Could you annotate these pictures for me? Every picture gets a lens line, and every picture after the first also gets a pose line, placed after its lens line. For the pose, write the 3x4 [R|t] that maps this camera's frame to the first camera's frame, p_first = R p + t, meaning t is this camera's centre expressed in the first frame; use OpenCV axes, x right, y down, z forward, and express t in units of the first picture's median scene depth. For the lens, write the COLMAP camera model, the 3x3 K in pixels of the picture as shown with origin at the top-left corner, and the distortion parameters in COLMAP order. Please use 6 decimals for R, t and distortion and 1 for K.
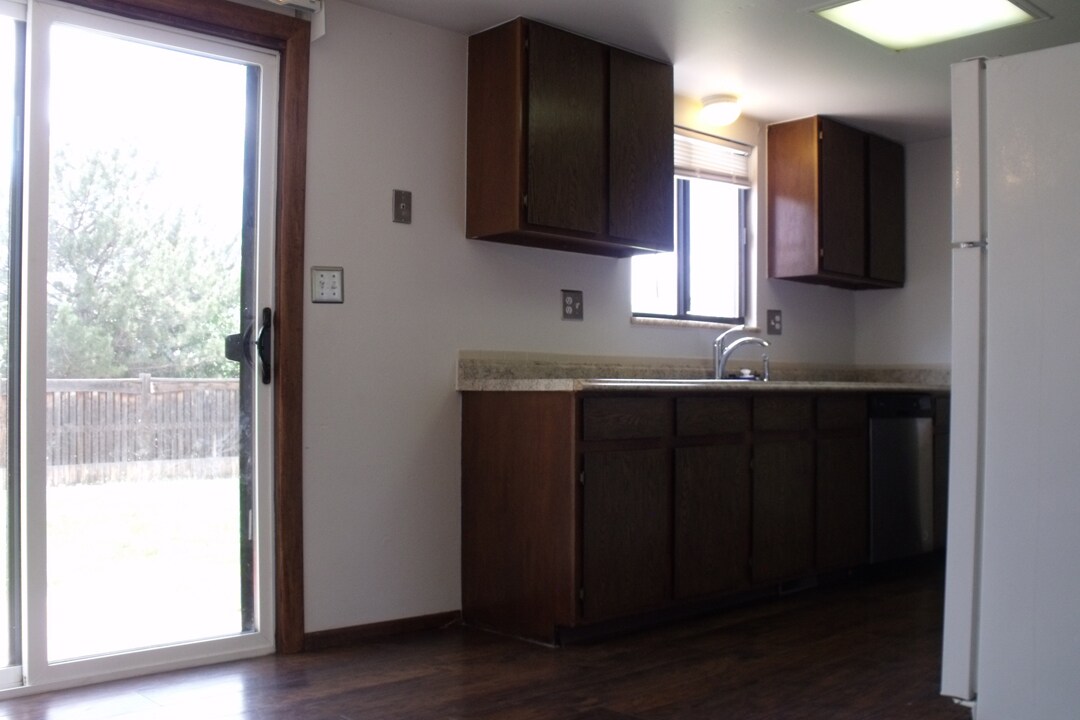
lens RADIAL K [[1096.0, 0, 539.5], [0, 1096.0, 378.5], [0, 0, 1]] dist [-0.162943, 0.031675]
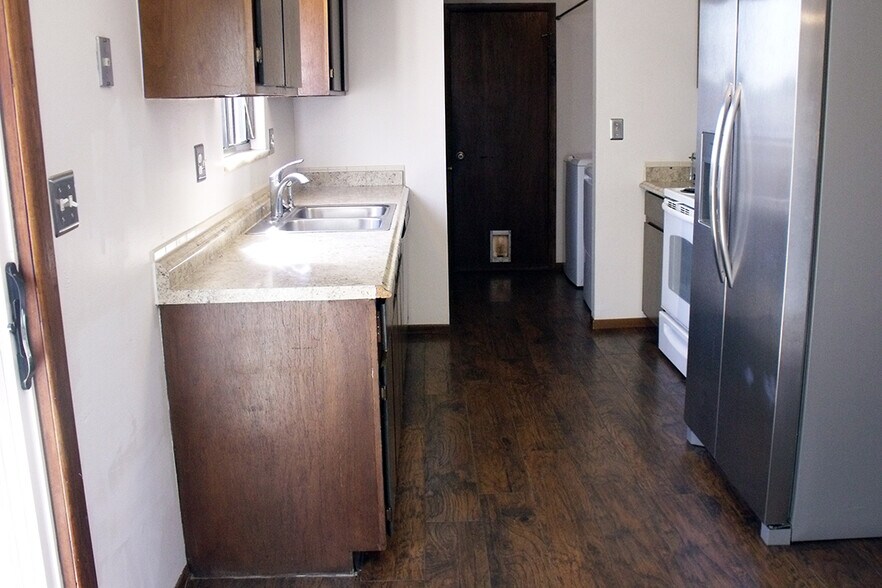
lens RADIAL K [[895.1, 0, 440.6], [0, 895.1, 309.1], [0, 0, 1]] dist [-0.162943, 0.031675]
pose [[0.692725, -0.187818, 0.696316, -0.376906], [0.022534, 0.970660, 0.239399, -0.131850], [-0.720850, -0.150147, 0.676633, 0.454605]]
